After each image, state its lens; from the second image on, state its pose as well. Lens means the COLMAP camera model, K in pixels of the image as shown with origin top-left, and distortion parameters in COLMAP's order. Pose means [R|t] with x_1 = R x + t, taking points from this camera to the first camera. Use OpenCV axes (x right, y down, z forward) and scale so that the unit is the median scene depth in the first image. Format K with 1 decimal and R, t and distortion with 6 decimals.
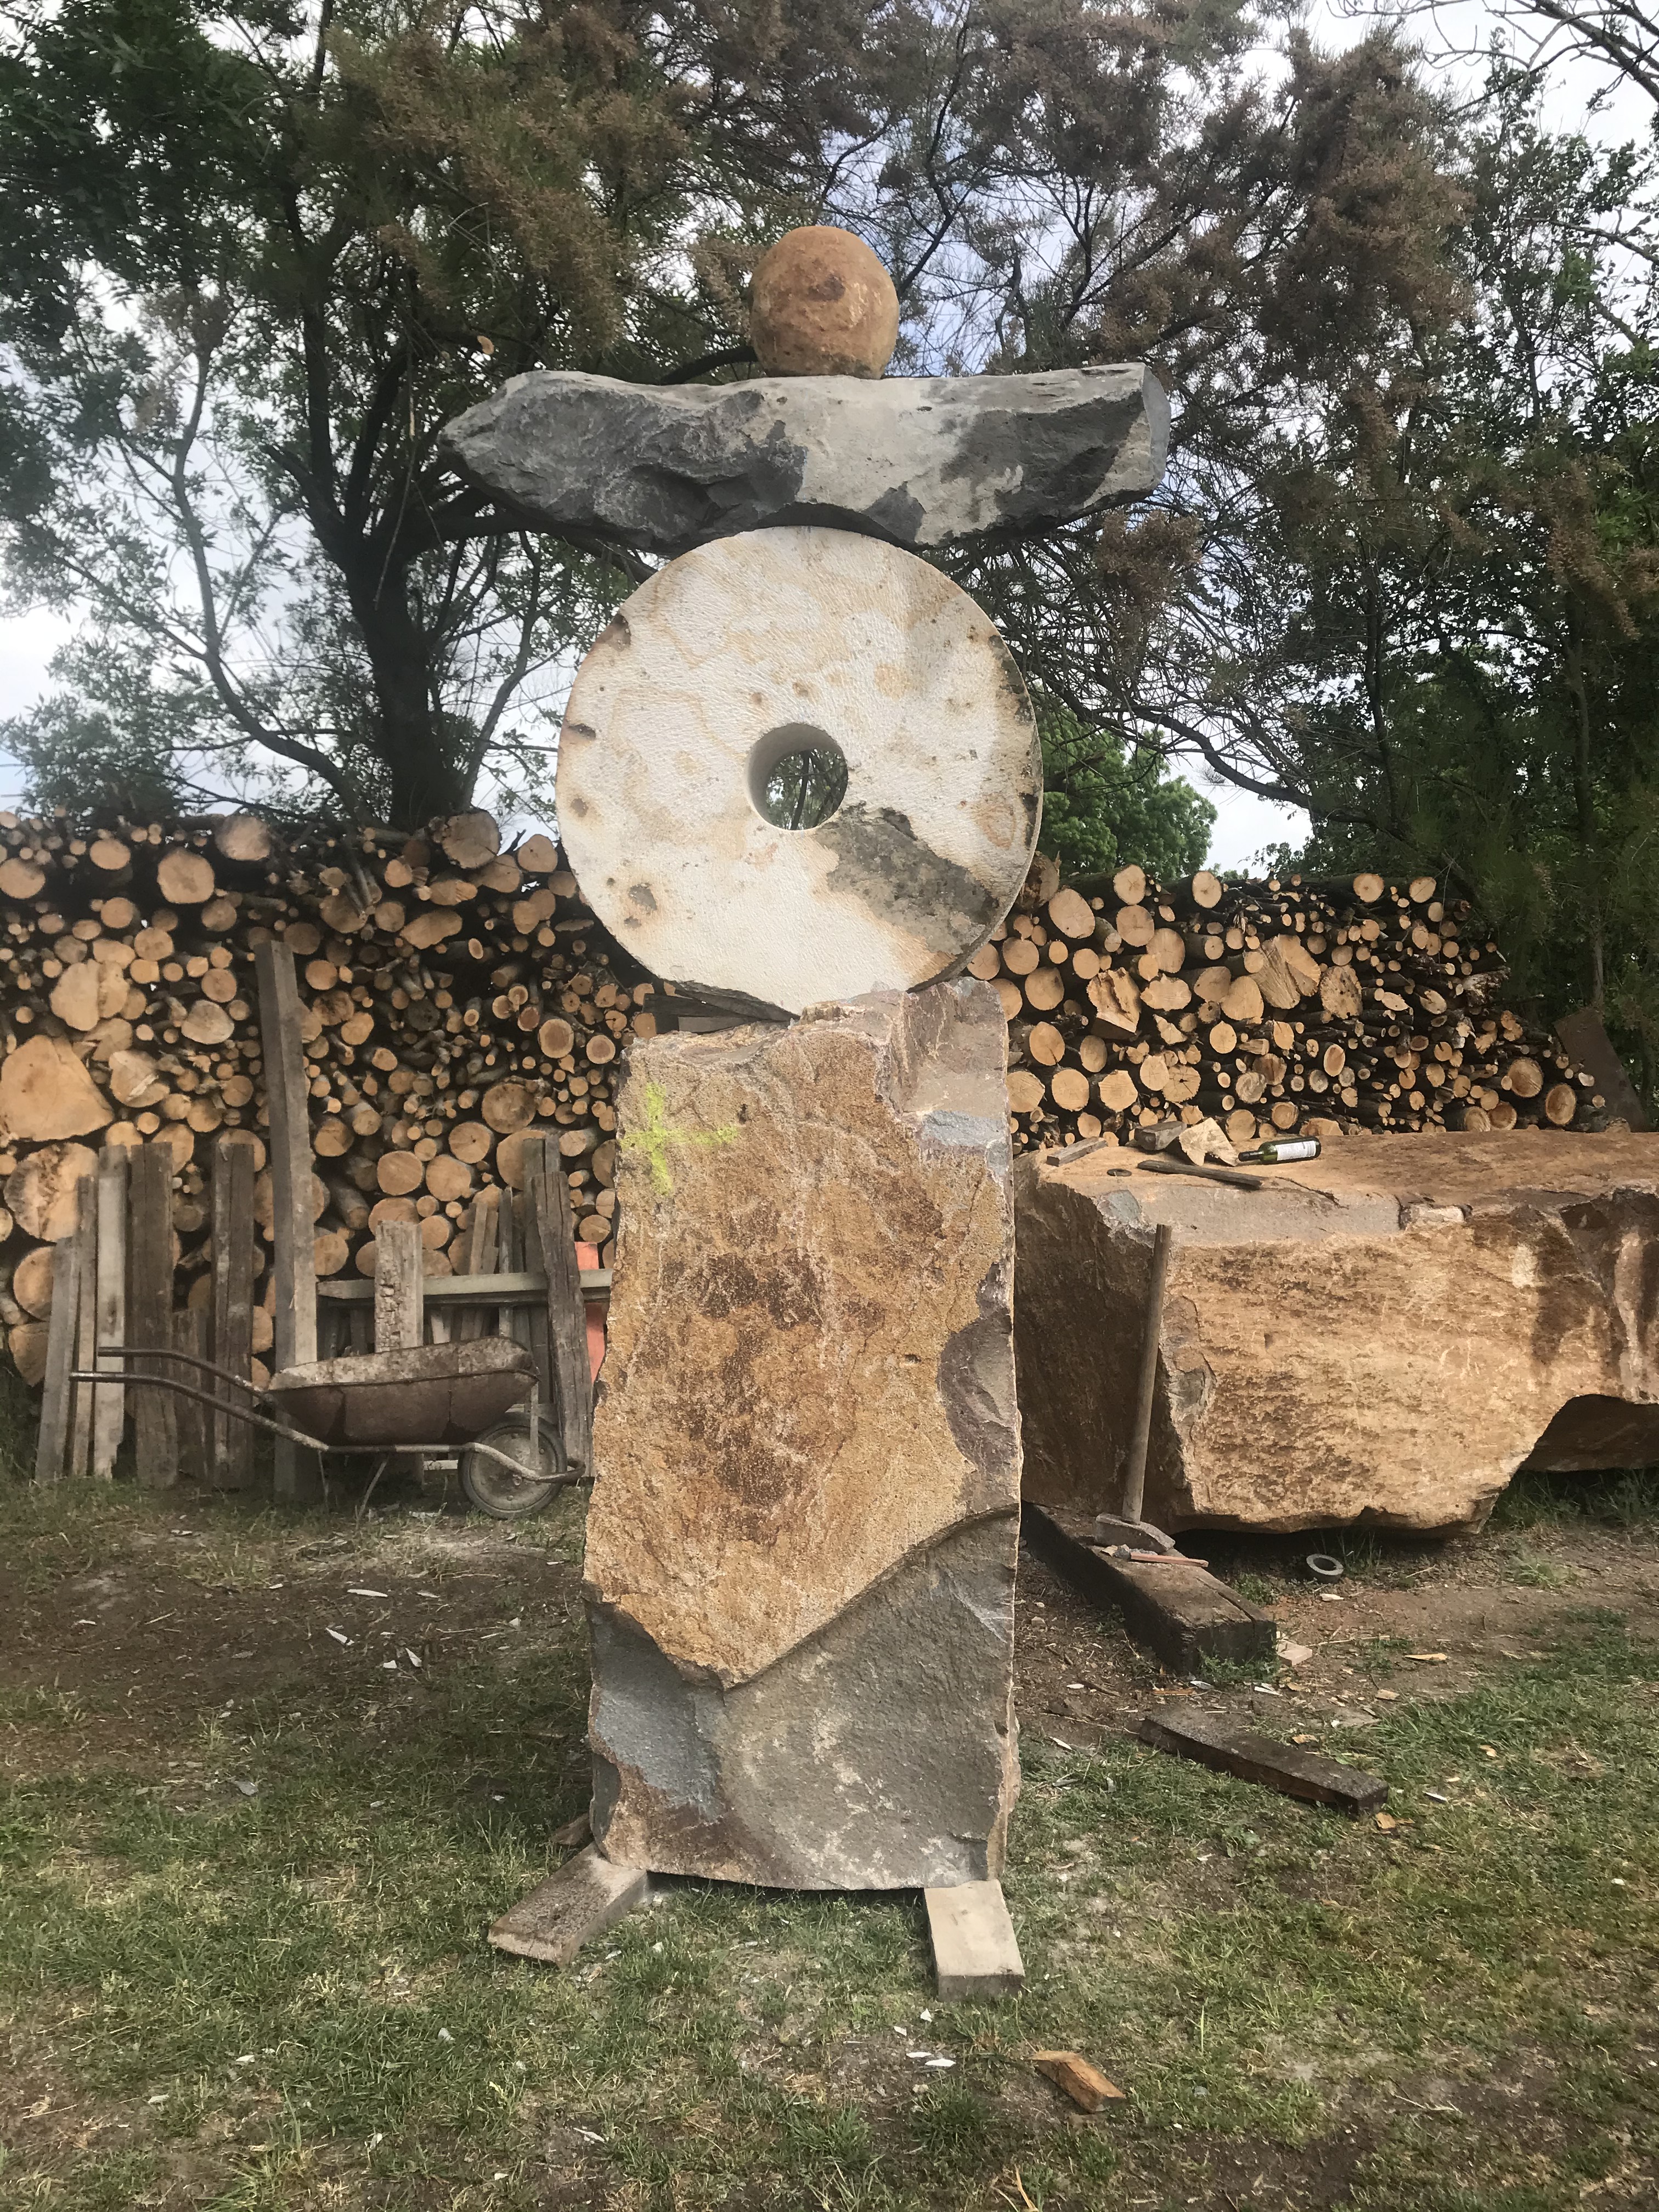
lens RADIAL K [[1779.1, 0, 829.5], [0, 1779.1, 1129.7], [0, 0, 1]] dist [0.210752, -0.665095]
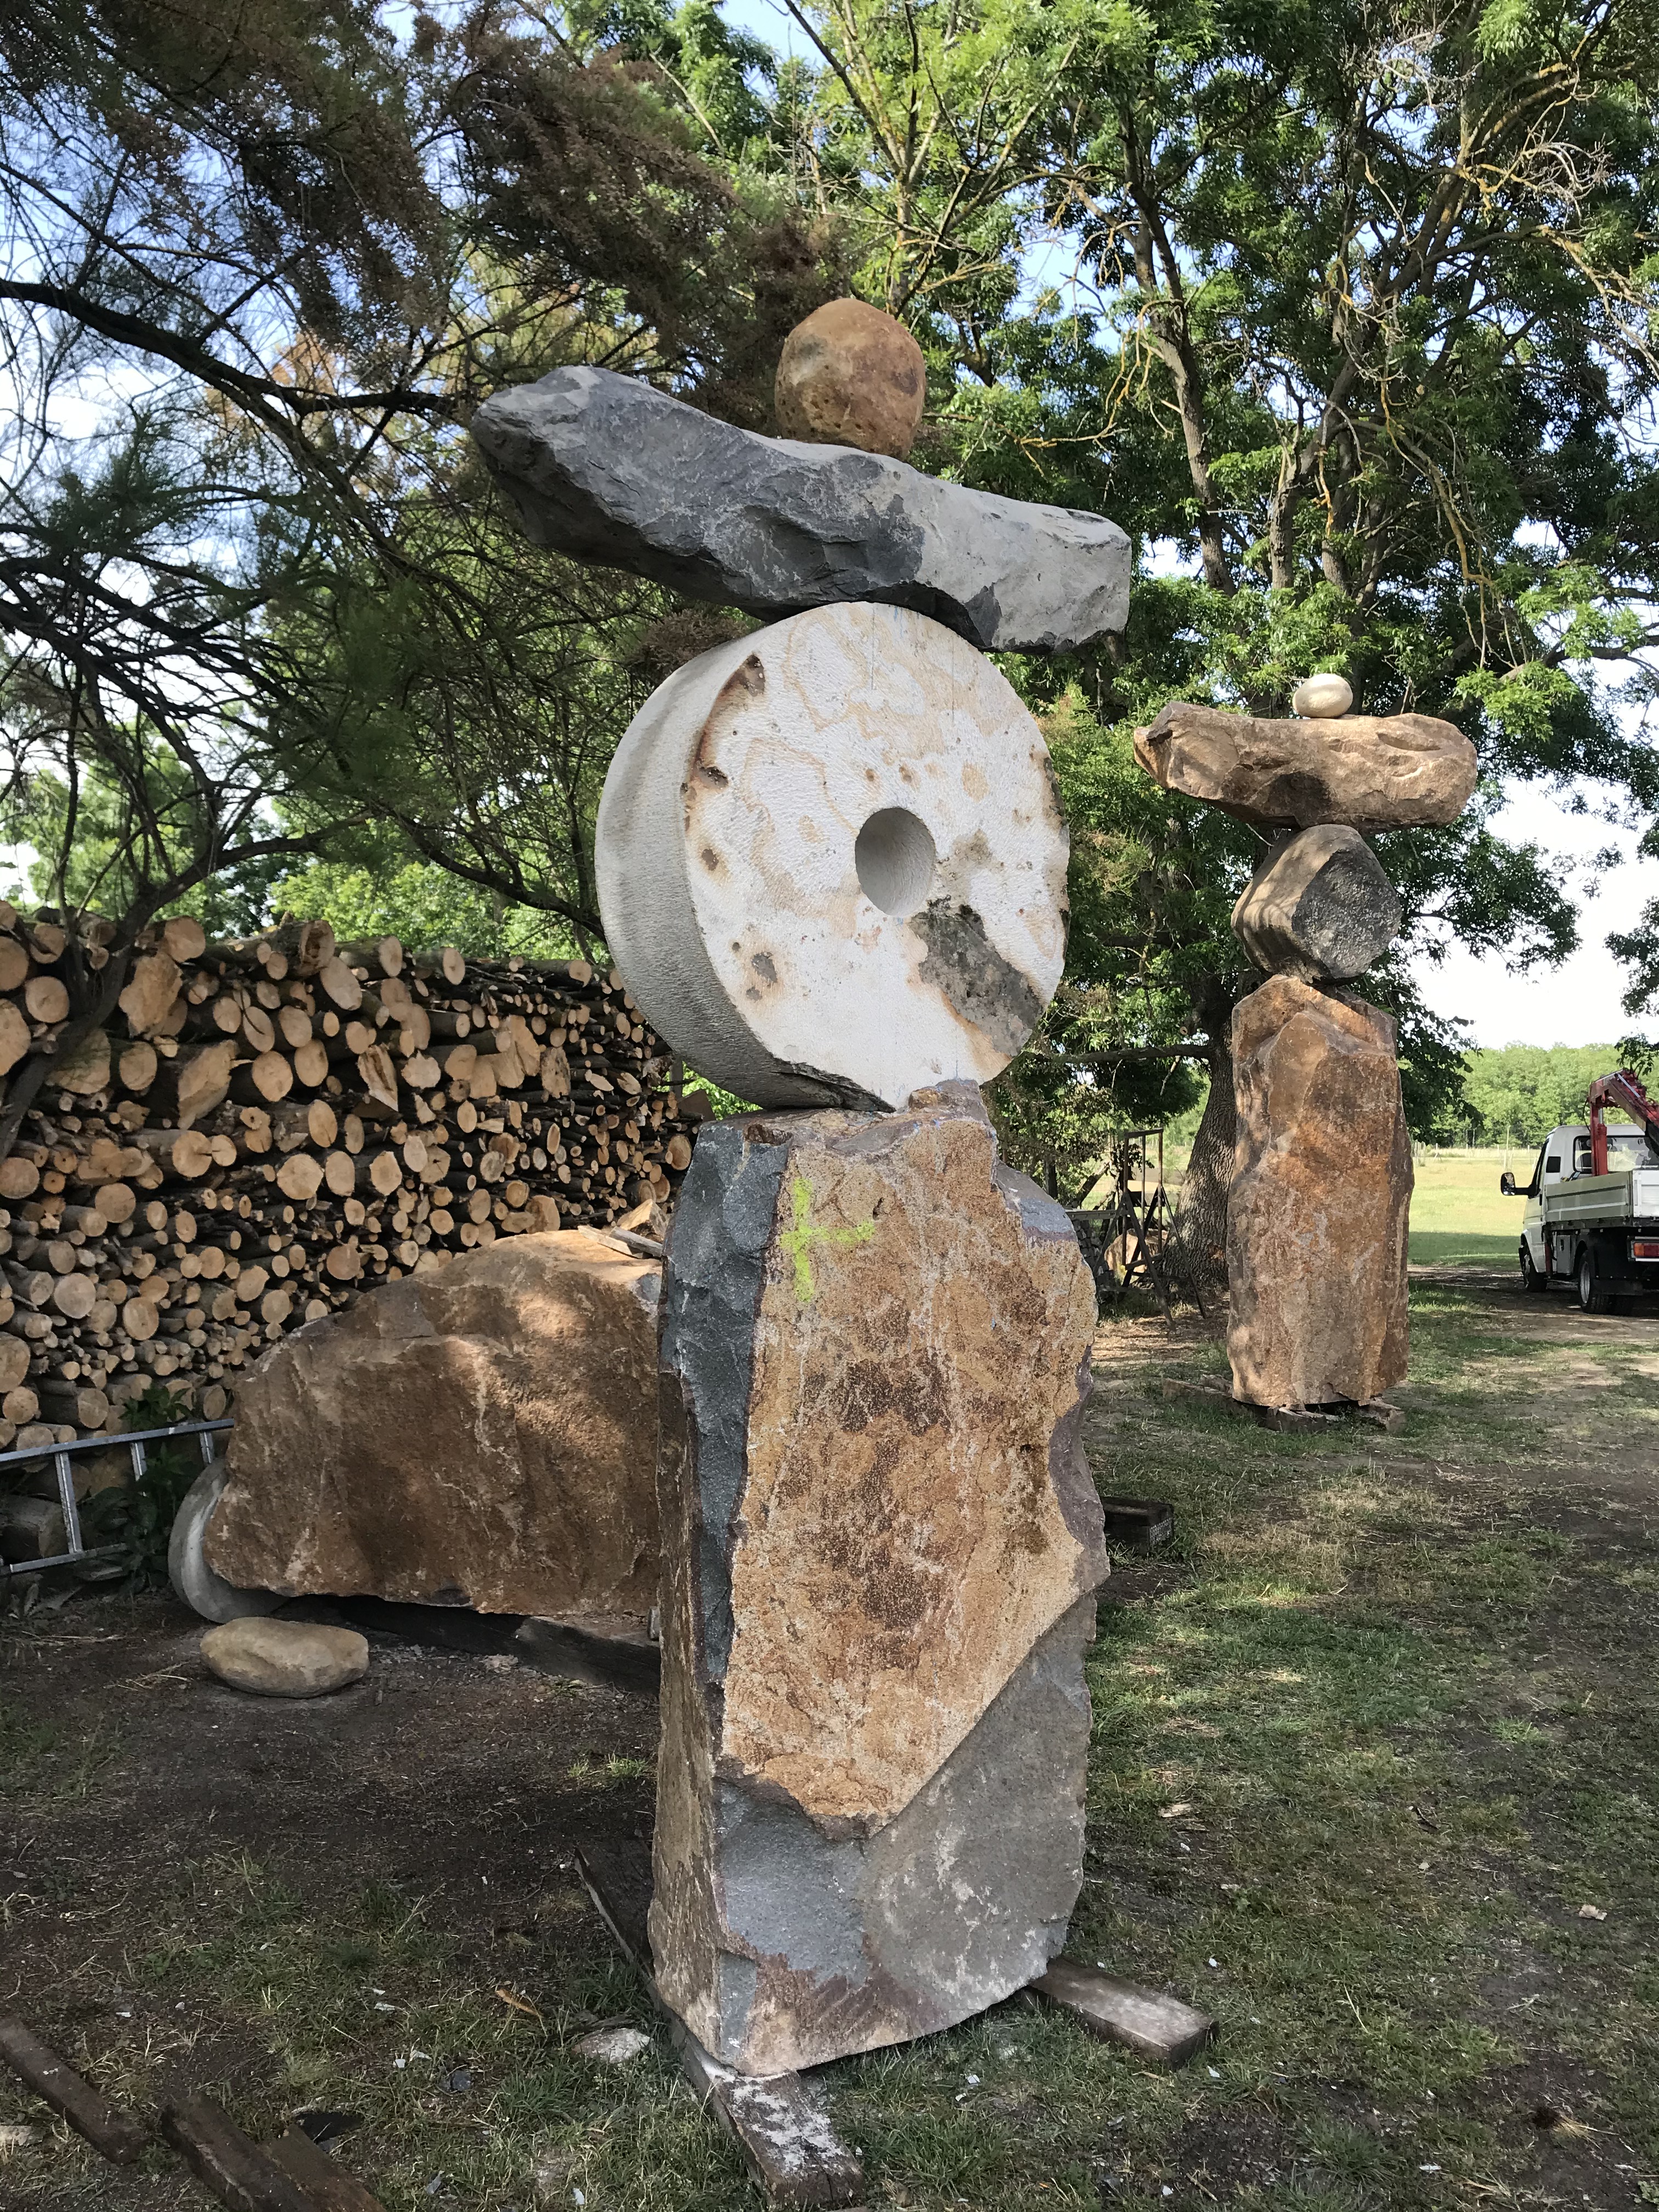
lens RADIAL K [[1812.7, 0, 803.5], [0, 1812.7, 1104.8], [0, 0, 1]] dist [0.044505, -0.090284]
pose [[0.739571, 0.002315, 0.673074, -0.318963], [0.033650, 0.998616, -0.040410, -0.011450], [-0.672237, 0.052535, 0.738470, 0.143538]]
